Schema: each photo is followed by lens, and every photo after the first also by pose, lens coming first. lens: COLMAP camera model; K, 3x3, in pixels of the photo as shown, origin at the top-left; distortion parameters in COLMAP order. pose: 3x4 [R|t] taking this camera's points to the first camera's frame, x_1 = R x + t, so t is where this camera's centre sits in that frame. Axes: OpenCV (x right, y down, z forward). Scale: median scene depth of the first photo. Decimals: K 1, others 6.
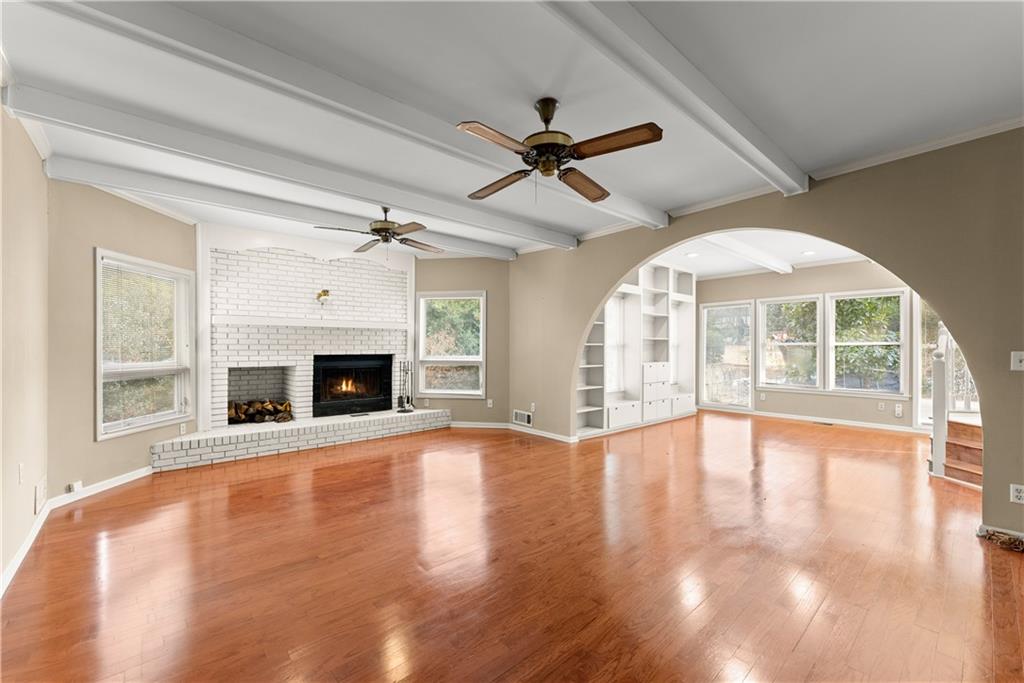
lens RADIAL K [[415.2, 0, 510.0], [0, 415.2, 350.9], [0, 0, 1]] dist [0.000847, 0.000204]
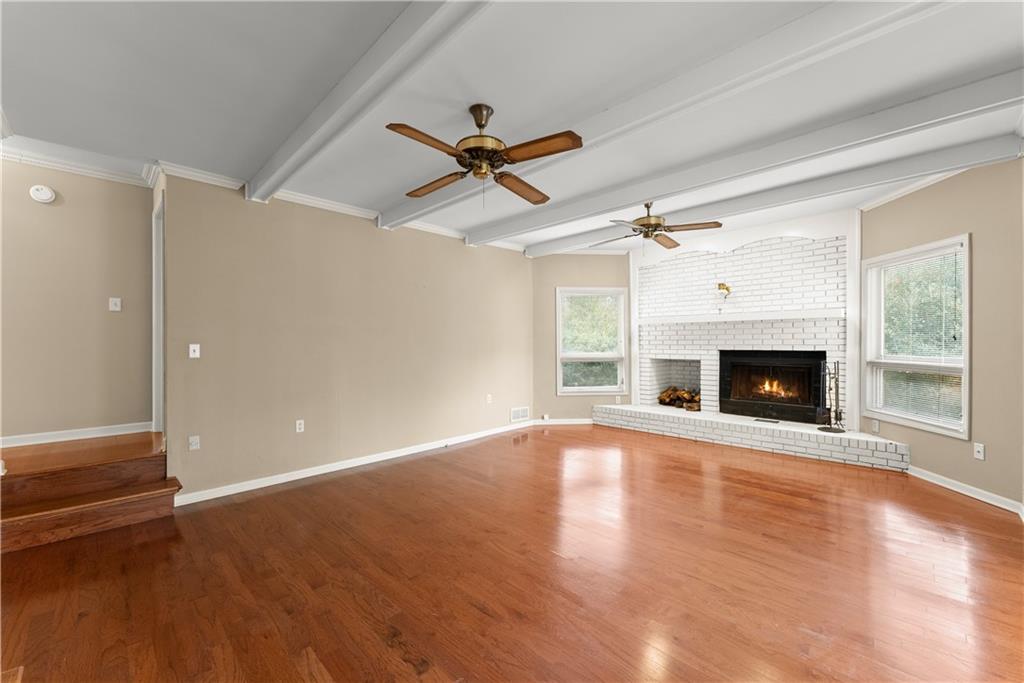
lens RADIAL K [[415.2, 0, 510.2], [0, 415.2, 339.1], [0, 0, 1]] dist [0.000847, 0.000204]
pose [[0.047486, -0.010291, -0.998819, 0.515288], [-0.004831, 0.999933, -0.010532, -0.003523], [0.998860, 0.005325, 0.047433, 0.468731]]
